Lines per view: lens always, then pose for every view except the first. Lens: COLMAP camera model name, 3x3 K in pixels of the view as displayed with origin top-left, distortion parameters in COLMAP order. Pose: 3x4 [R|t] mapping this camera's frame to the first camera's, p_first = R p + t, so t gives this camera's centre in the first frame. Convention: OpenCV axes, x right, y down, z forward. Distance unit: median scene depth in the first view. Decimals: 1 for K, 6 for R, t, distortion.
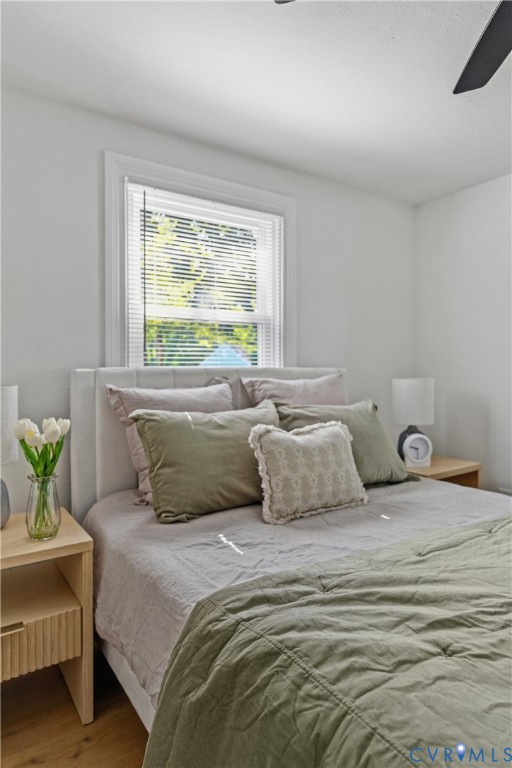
lens RADIAL K [[458.1, 0, 257.5], [0, 458.1, 379.3], [0, 0, 1]] dist [0.001368, 0.000711]
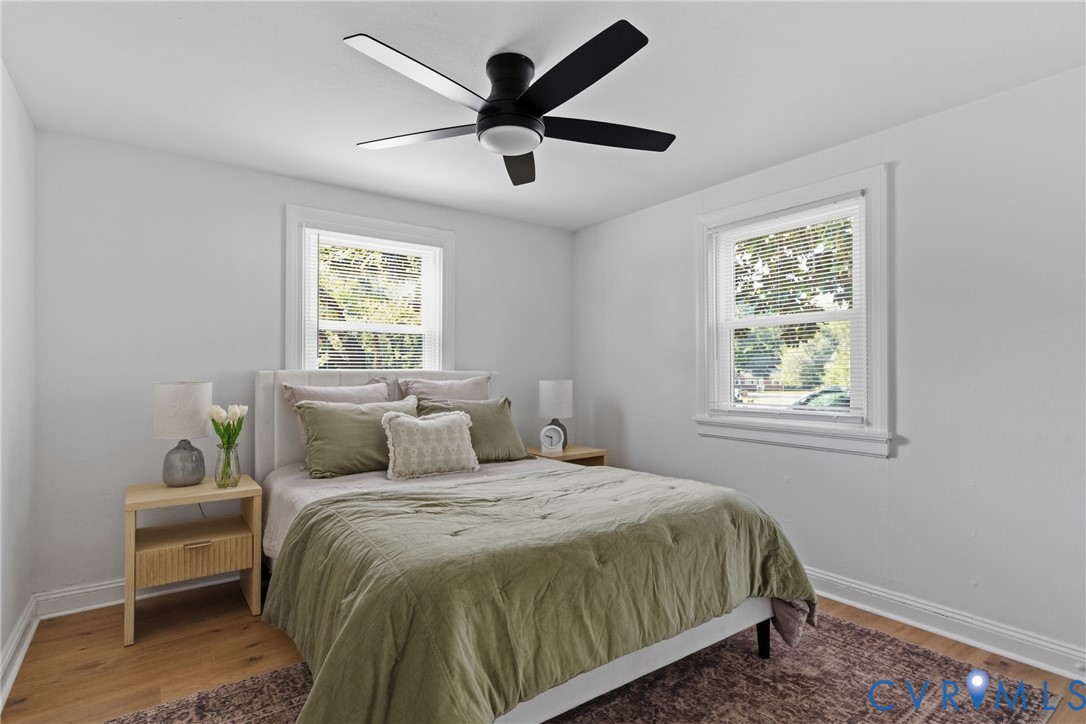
lens RADIAL K [[532.5, 0, 543.6], [0, 532.5, 376.7], [0, 0, 1]] dist [-0.002558, -0.000283]
pose [[0.999435, 0.004159, 0.033339, 0.388333], [-0.003596, 0.999850, -0.016932, 0.018443], [-0.033404, 0.016803, 0.999301, -0.587757]]
